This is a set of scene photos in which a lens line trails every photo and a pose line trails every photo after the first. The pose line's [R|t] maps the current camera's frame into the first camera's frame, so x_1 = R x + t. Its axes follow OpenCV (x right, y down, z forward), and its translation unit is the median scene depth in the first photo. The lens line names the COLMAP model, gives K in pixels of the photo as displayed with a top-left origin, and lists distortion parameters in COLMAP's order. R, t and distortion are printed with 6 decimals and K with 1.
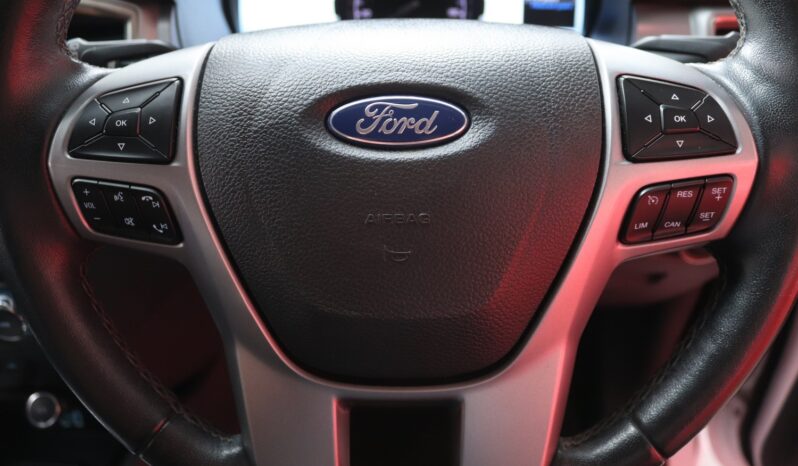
lens RADIAL K [[685.4, 0, 399.0], [0, 685.4, 233.0], [0, 0, 1]] dist [-0.124127, 0.011984]
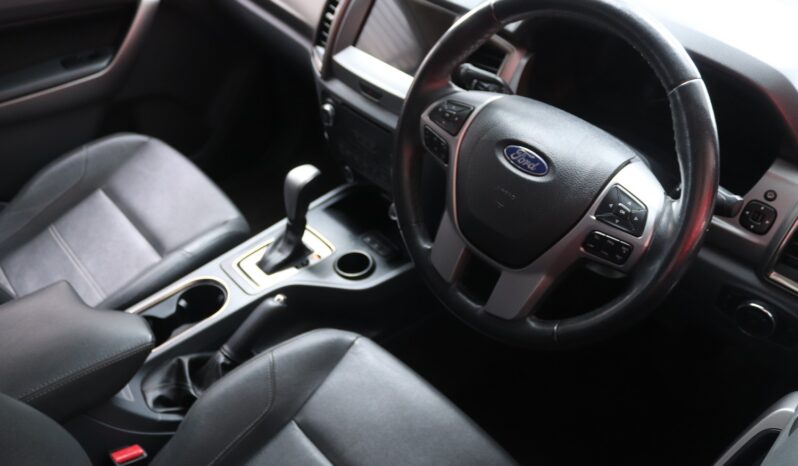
lens RADIAL K [[685.4, 0, 399.0], [0, 685.4, 233.0], [0, 0, 1]] dist [-0.124127, 0.011984]
pose [[0.688819, 0.492094, -0.532326, 1.136903], [-0.434133, 0.868091, 0.240723, -0.327054], [0.580566, 0.065286, 0.811592, -1.297435]]
